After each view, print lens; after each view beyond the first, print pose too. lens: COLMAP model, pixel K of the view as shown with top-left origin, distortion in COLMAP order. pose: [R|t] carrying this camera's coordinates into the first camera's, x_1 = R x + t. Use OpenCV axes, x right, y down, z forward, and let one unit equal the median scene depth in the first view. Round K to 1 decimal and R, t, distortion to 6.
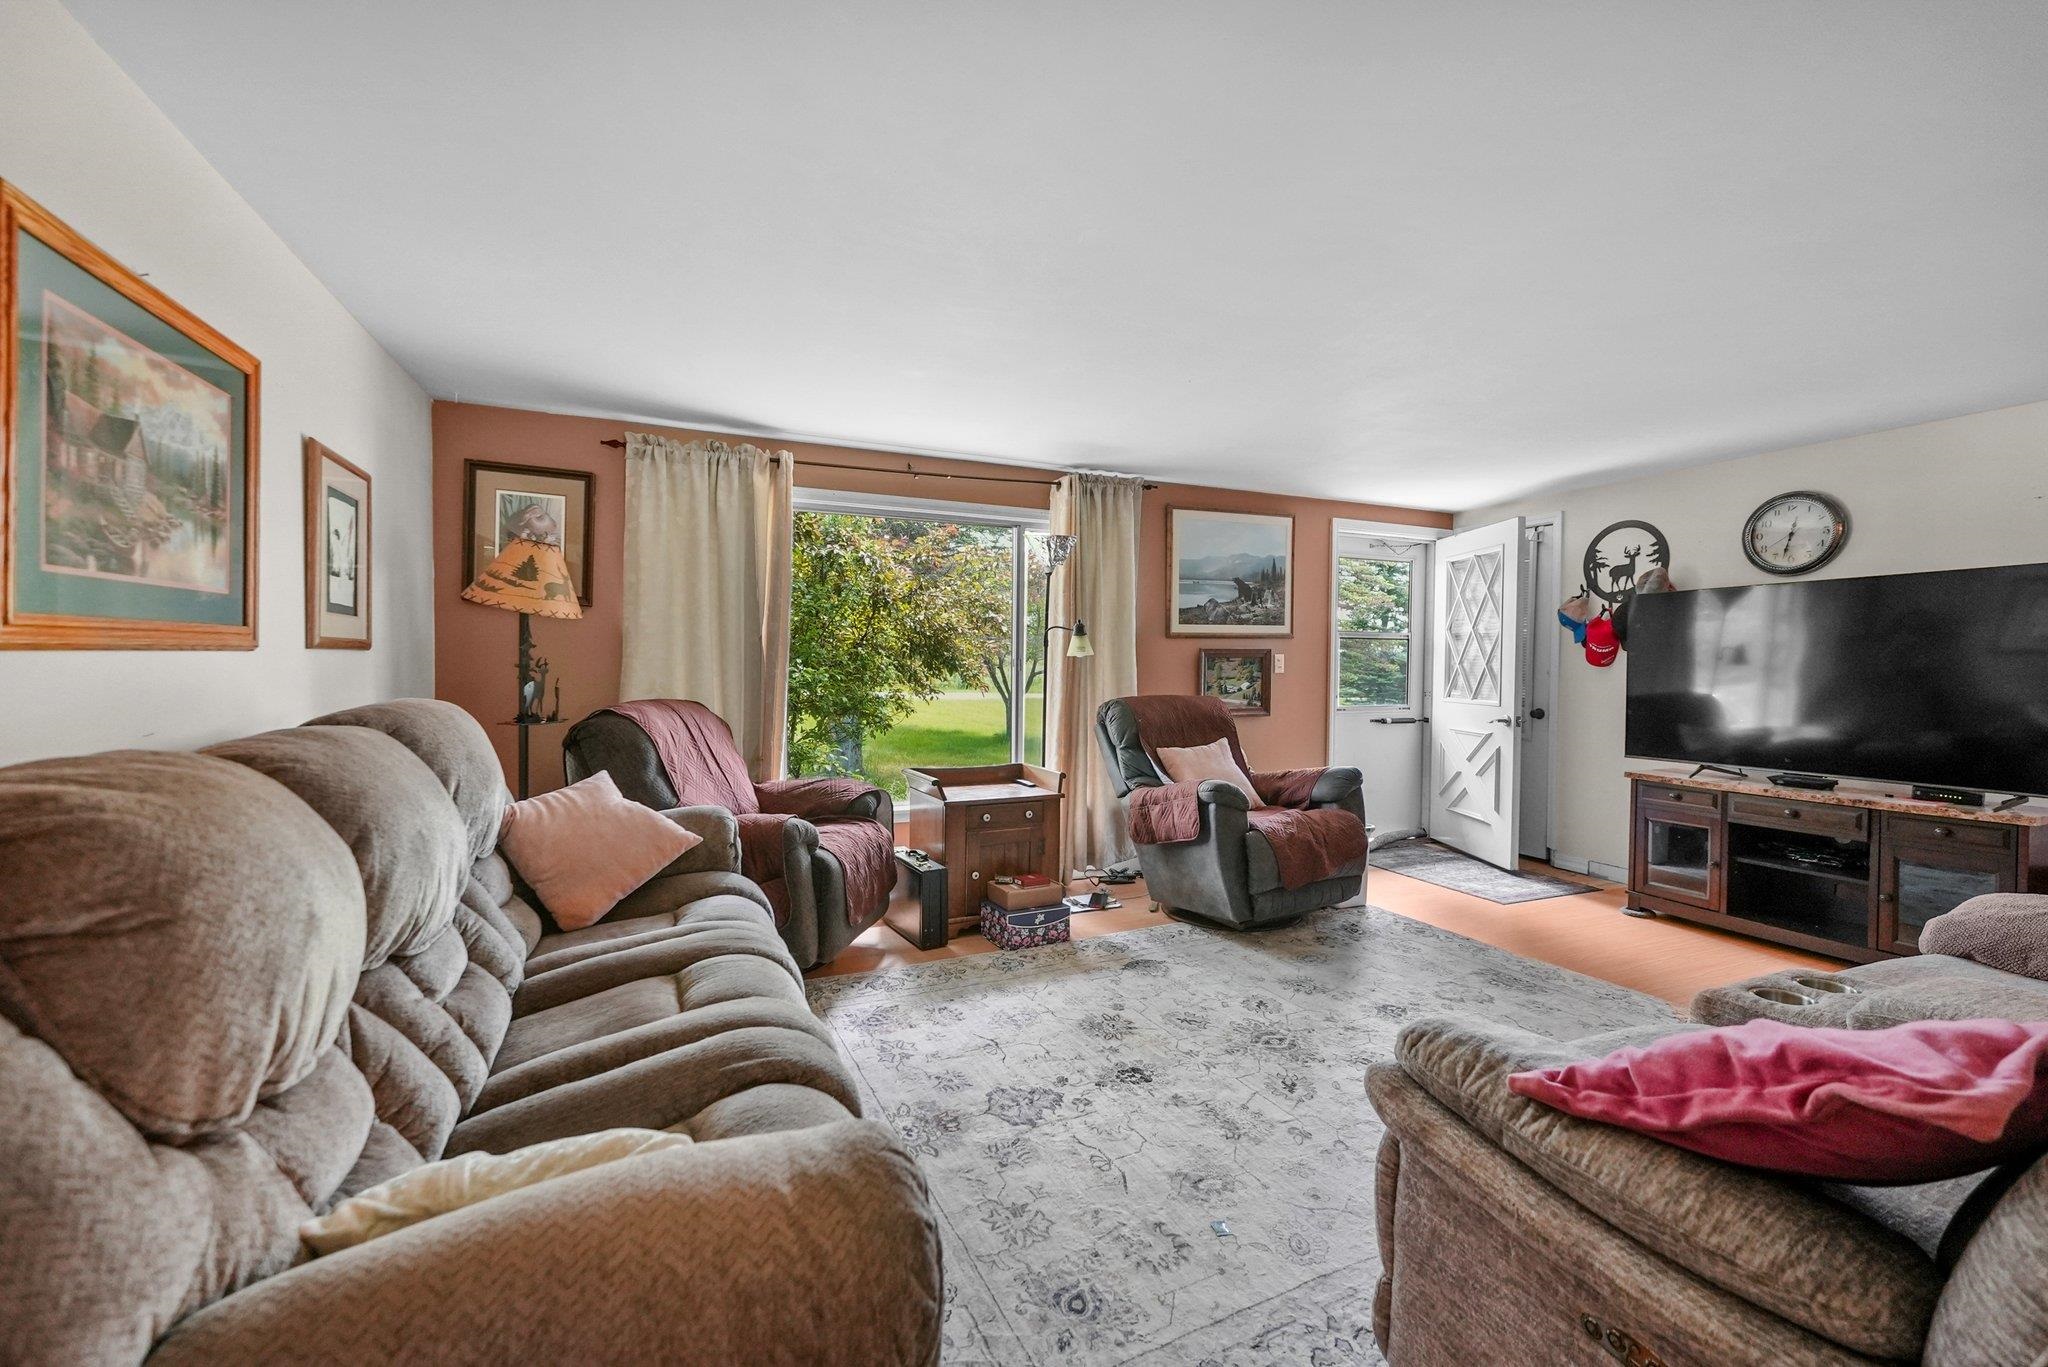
lens RADIAL K [[835.8, 0, 1072.4], [0, 835.8, 674.8], [0, 0, 1]] dist [-0.001950, -0.000102]
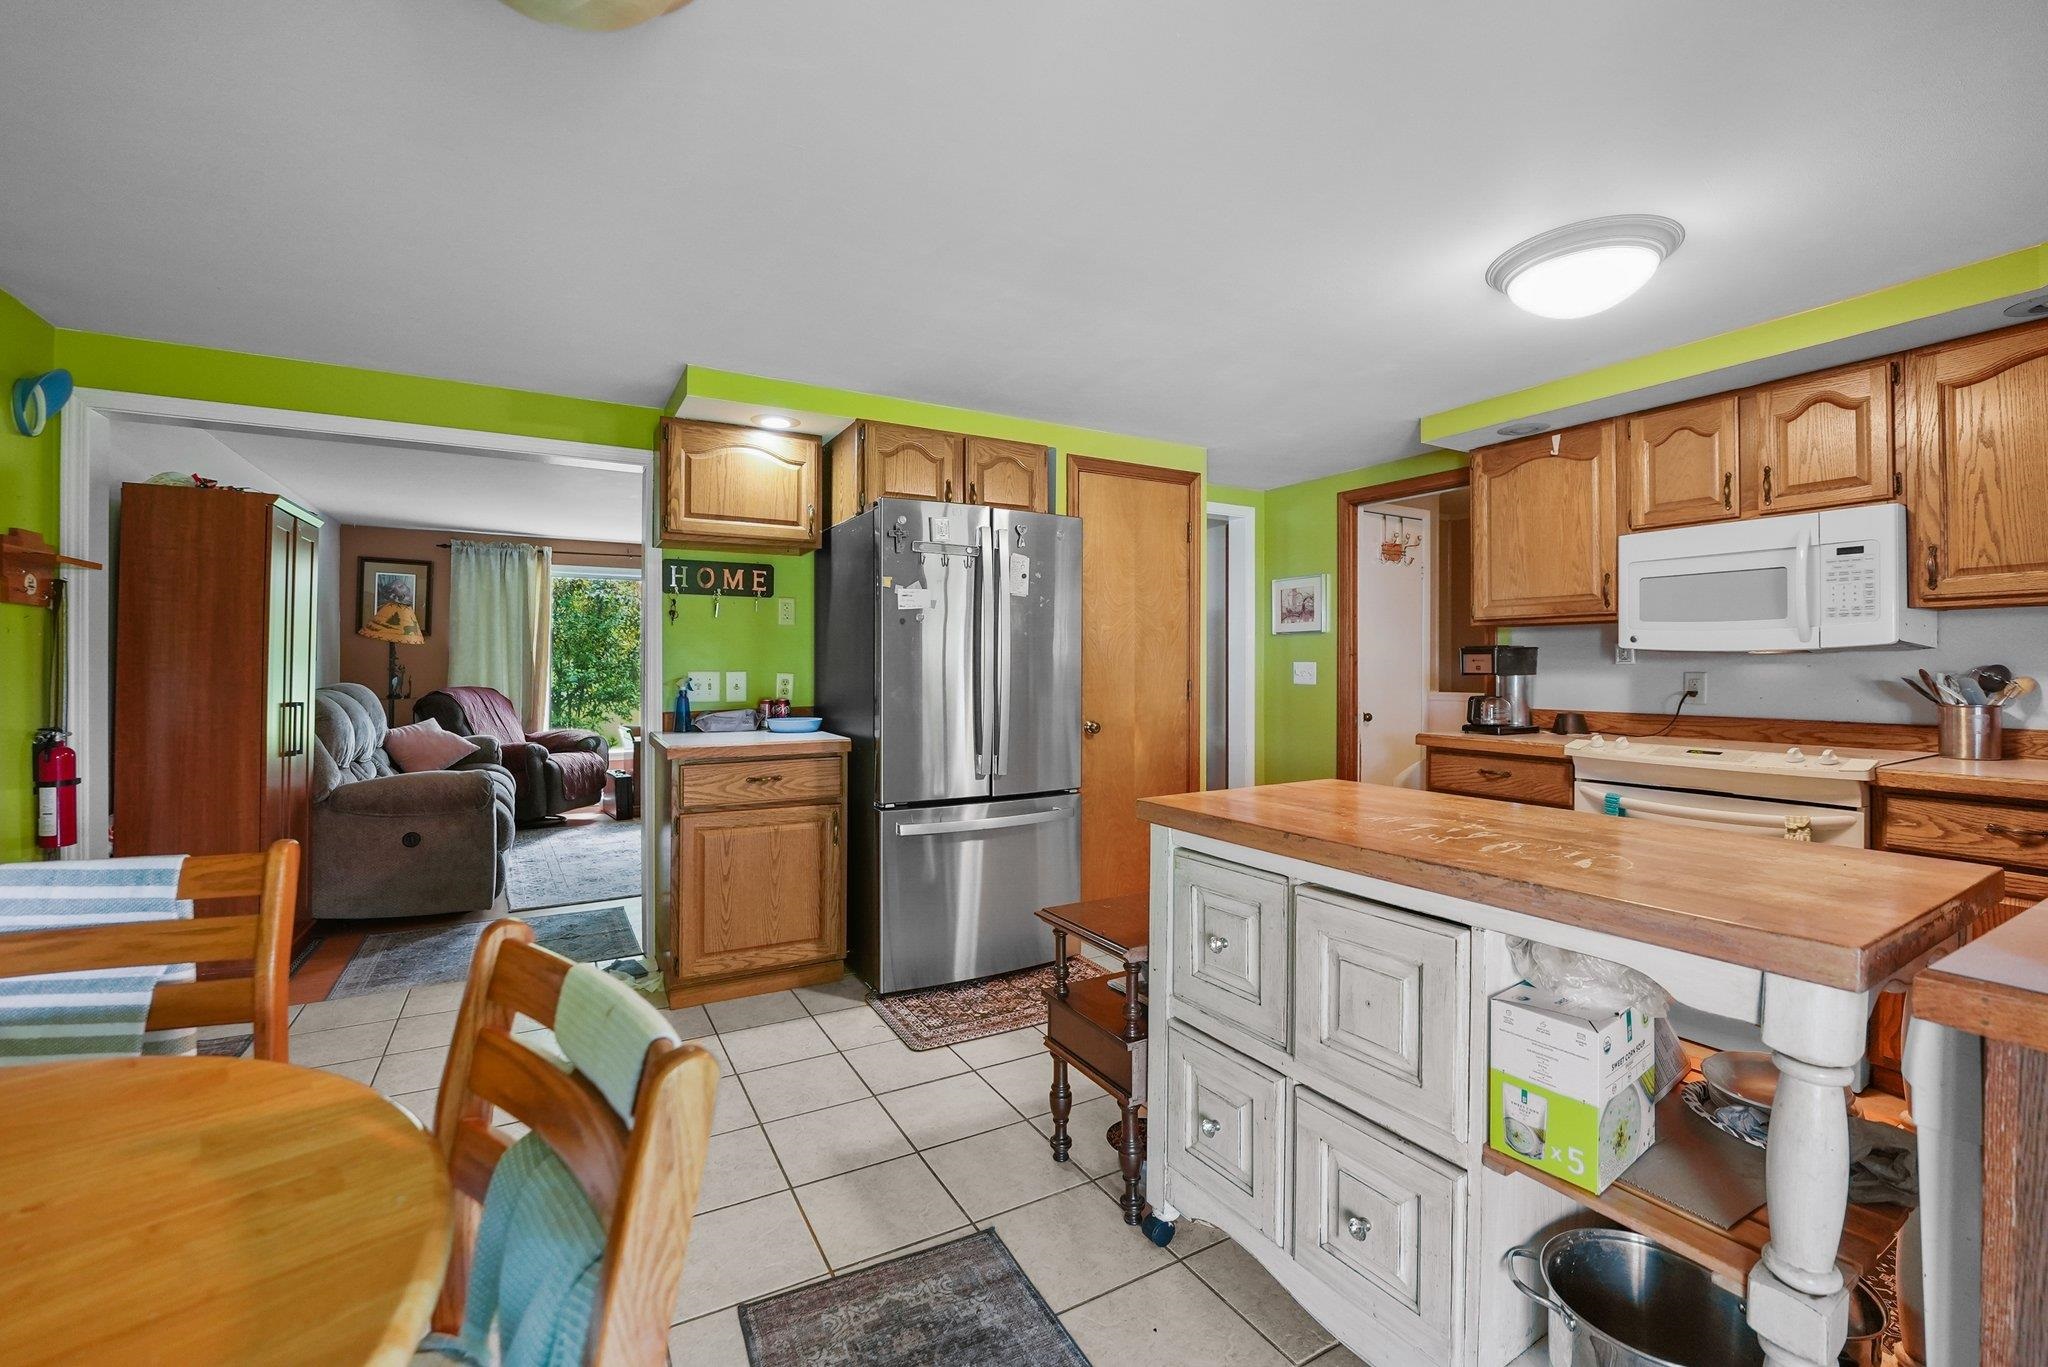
lens RADIAL K [[835.8, 0, 1024.2], [0, 835.8, 655.1], [0, 0, 1]] dist [-0.001950, -0.000102]
pose [[0.996423, -0.005239, 0.084349, 0.581561], [0.007019, 0.999759, -0.020819, 0.007315], [-0.084219, 0.021337, 0.996219, -0.955830]]
